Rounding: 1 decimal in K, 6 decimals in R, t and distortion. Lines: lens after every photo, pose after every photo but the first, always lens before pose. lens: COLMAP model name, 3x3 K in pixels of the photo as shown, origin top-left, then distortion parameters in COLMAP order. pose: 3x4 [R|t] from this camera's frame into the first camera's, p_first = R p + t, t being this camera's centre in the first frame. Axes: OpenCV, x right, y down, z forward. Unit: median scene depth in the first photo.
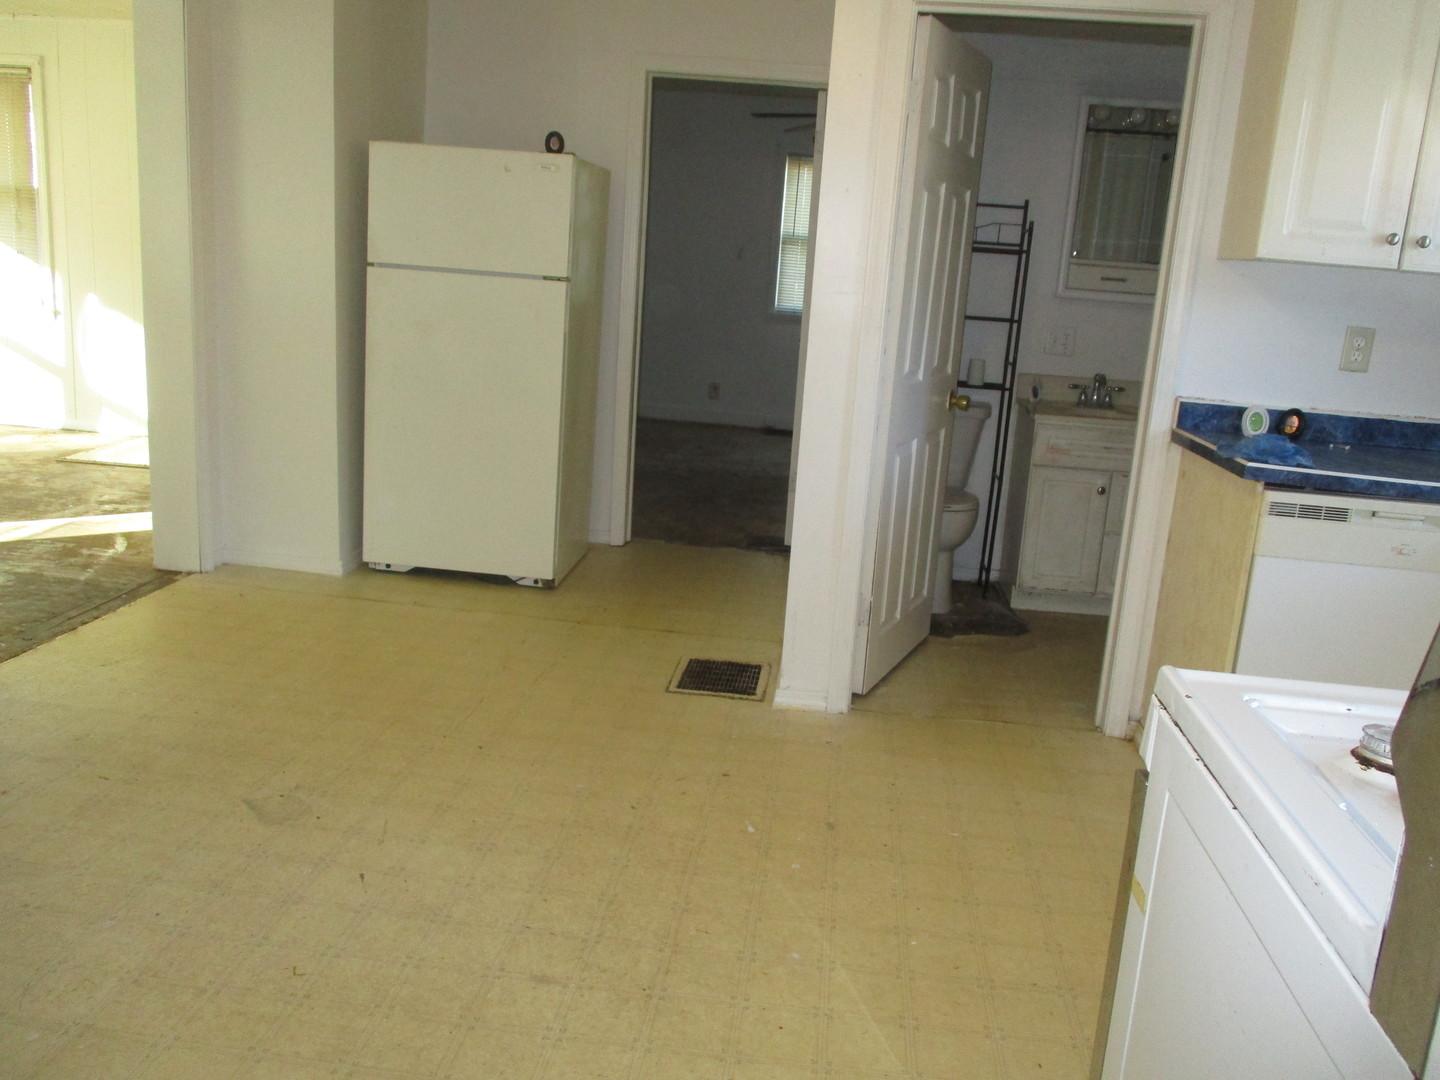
lens RADIAL K [[1207.5, 0, 720.0], [0, 1207.5, 540.0], [0, 0, 1]] dist [0.003319, 0.001652]
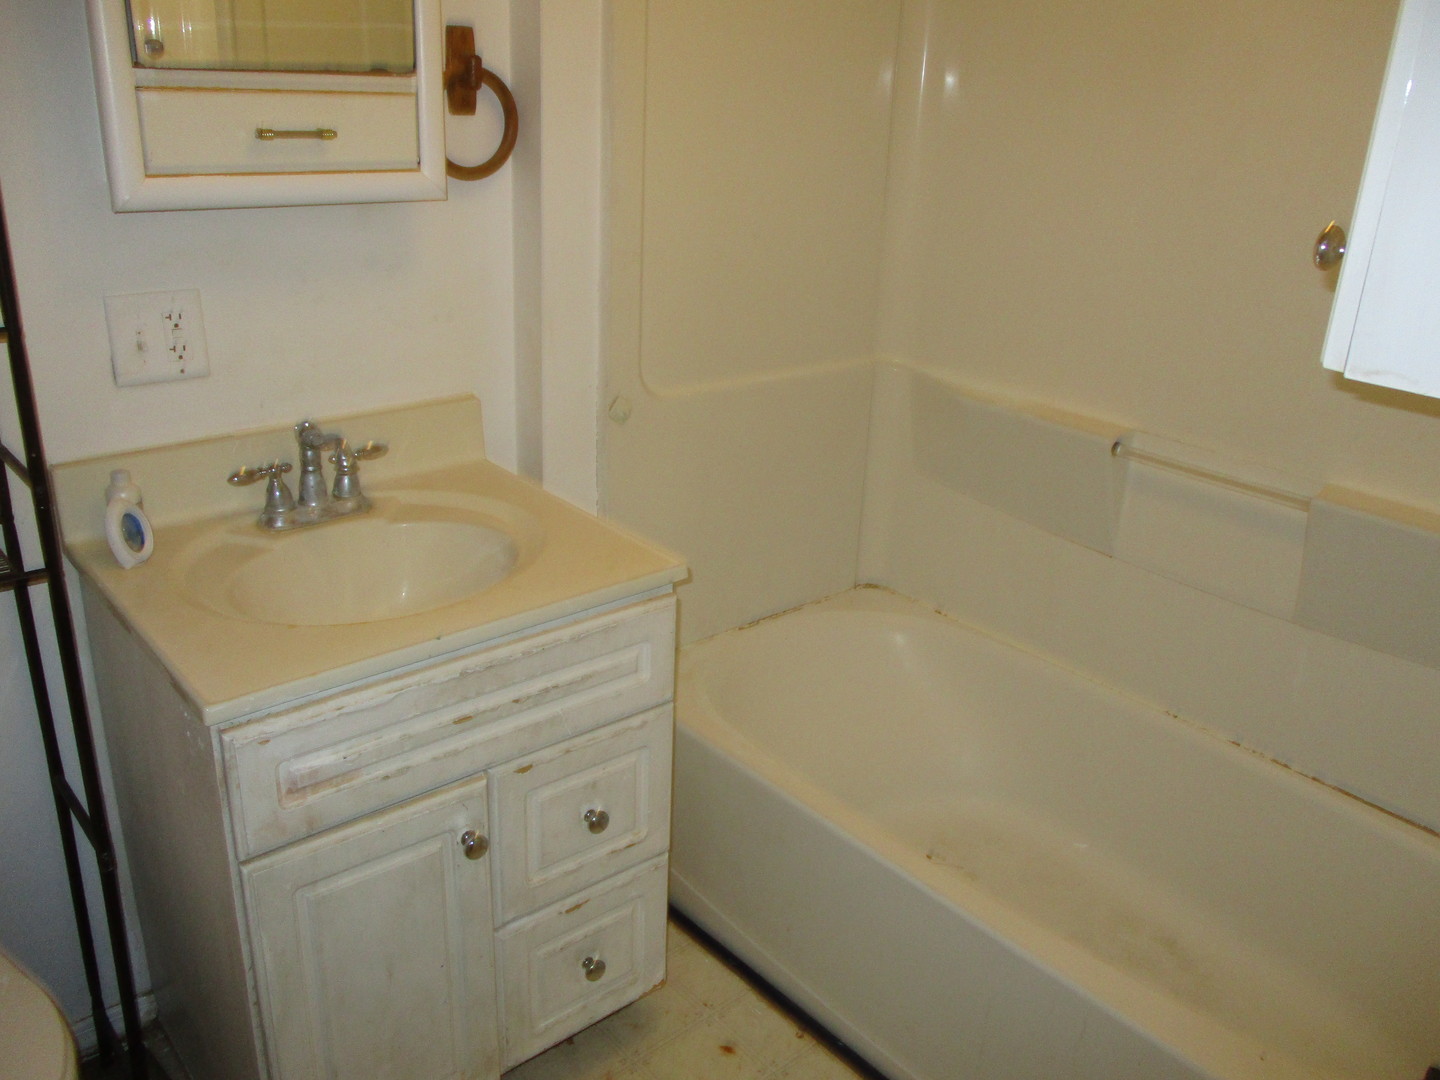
lens RADIAL K [[1207.5, 0, 720.0], [0, 1207.5, 540.0], [0, 0, 1]] dist [0.003319, 0.001652]
pose [[0.694104, -0.301195, 0.653835, 0.163732], [0.170704, 0.951223, 0.256972, -0.172239], [-0.699342, -0.066753, 0.711663, 0.677030]]
